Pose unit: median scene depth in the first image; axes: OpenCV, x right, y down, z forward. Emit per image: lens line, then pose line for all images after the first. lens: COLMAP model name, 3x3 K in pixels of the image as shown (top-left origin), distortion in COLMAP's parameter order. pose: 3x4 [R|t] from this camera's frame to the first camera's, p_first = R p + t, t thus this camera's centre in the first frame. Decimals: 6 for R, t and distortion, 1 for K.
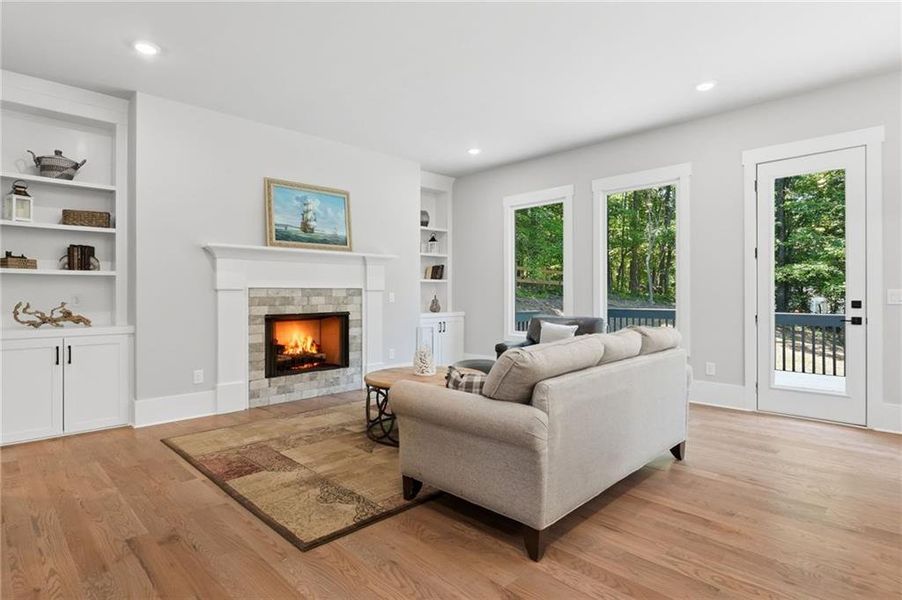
lens RADIAL K [[481.5, 0, 447.4], [0, 481.5, 295.8], [0, 0, 1]] dist [-0.000760, -0.000241]
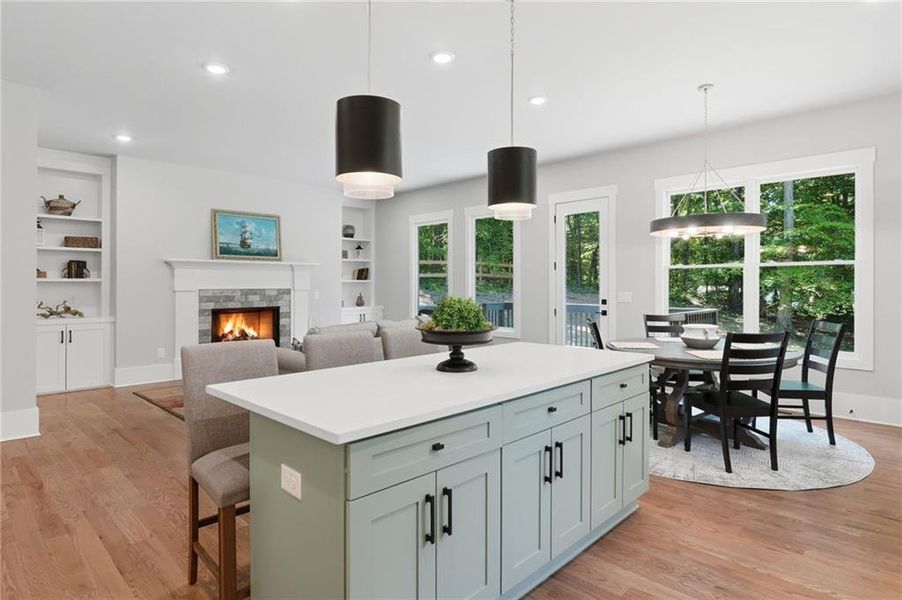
lens RADIAL K [[521.4, 0, 464.6], [0, 521.4, 283.8], [0, 0, 1]] dist [0.007046, 0.001142]
pose [[0.999814, 0.000113, 0.019262, 0.360248], [-0.000010, 0.999986, -0.005330, -0.028185], [-0.019262, 0.005329, 0.999800, -0.577601]]
